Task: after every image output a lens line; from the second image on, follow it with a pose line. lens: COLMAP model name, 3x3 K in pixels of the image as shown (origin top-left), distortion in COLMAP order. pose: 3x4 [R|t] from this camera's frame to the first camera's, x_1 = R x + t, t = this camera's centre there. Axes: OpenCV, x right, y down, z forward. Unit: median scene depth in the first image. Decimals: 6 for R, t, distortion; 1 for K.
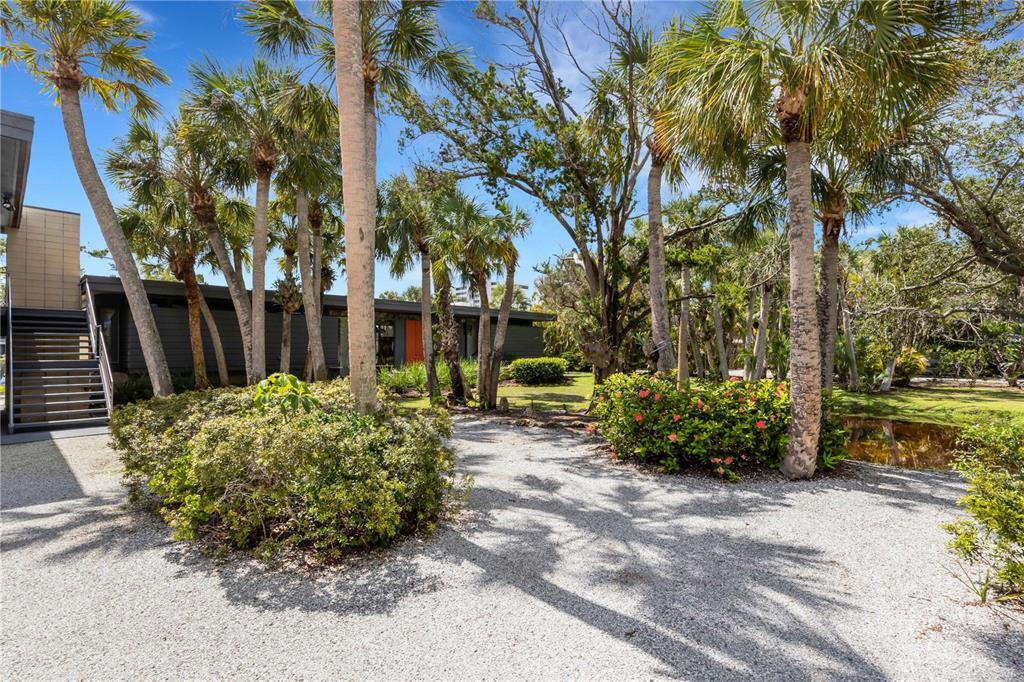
lens RADIAL K [[477.0, 0, 513.8], [0, 477.0, 343.4], [0, 0, 1]] dist [-0.001154, 0.000017]
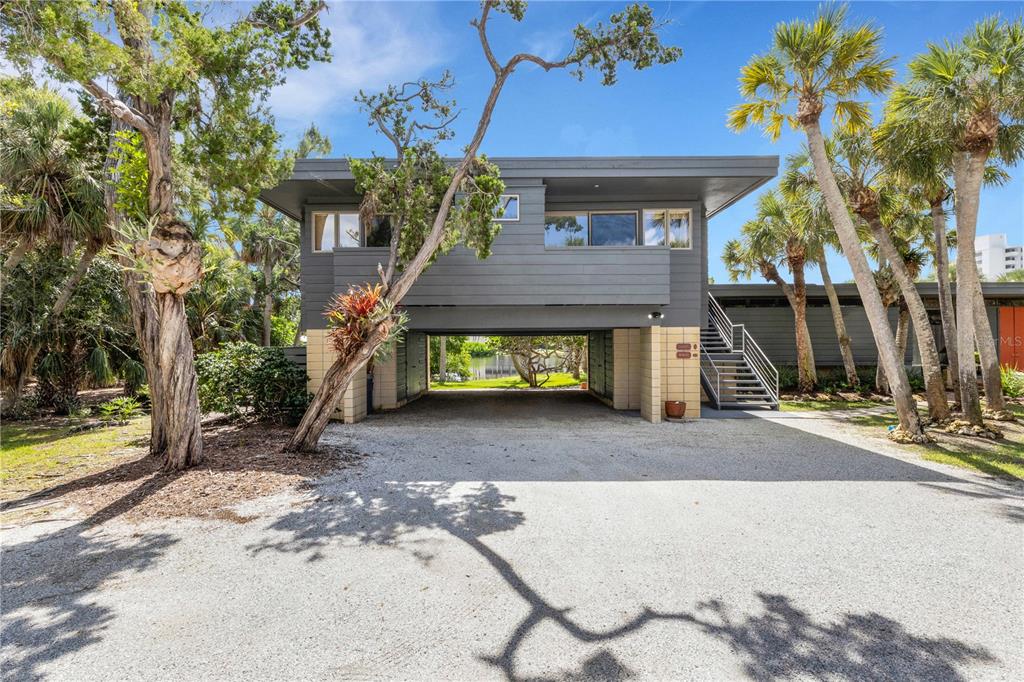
lens RADIAL K [[477.0, 0, 513.8], [0, 477.0, 343.4], [0, 0, 1]] dist [-0.001154, 0.000017]
pose [[0.673726, -0.002868, -0.738976, -0.313747], [0.009802, 0.999939, 0.005055, -0.001977], [0.738916, -0.010649, 0.673713, -0.187318]]
